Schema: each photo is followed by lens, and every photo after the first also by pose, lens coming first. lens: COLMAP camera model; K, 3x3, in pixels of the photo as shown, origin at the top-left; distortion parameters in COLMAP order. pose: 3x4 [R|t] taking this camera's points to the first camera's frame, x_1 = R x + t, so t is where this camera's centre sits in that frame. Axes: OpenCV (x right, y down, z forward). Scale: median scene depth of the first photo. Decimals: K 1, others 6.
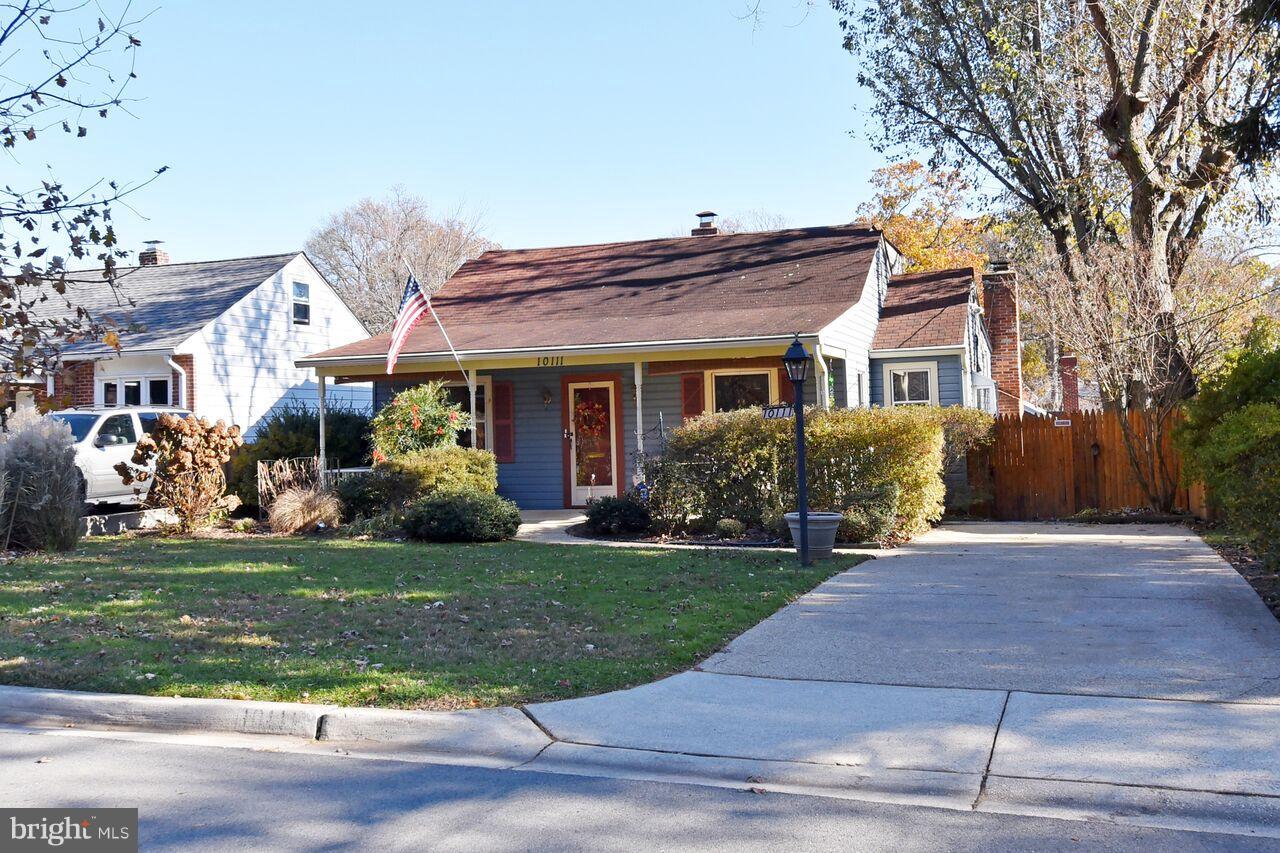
lens RADIAL K [[1054.0, 0, 639.7], [0, 1054.0, 464.5], [0, 0, 1]] dist [0.100000, -0.098582]
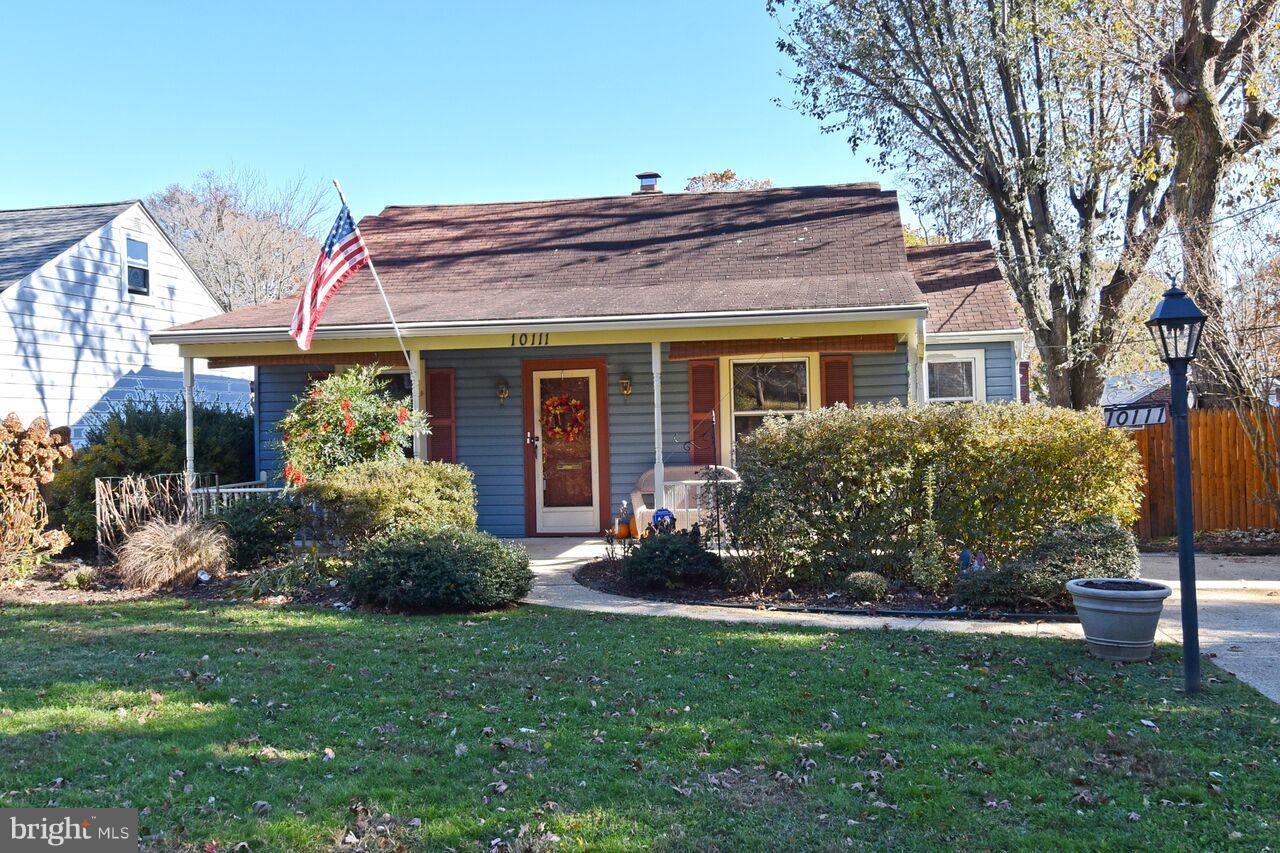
lens RADIAL K [[1054.0, 0, 639.7], [0, 1054.0, 464.5], [0, 0, 1]] dist [0.100000, -0.098582]
pose [[0.988327, -0.002804, 0.152321, -0.106045], [0.002227, 0.999990, 0.003959, -0.012963], [-0.152331, -0.003573, 0.988323, 0.238114]]
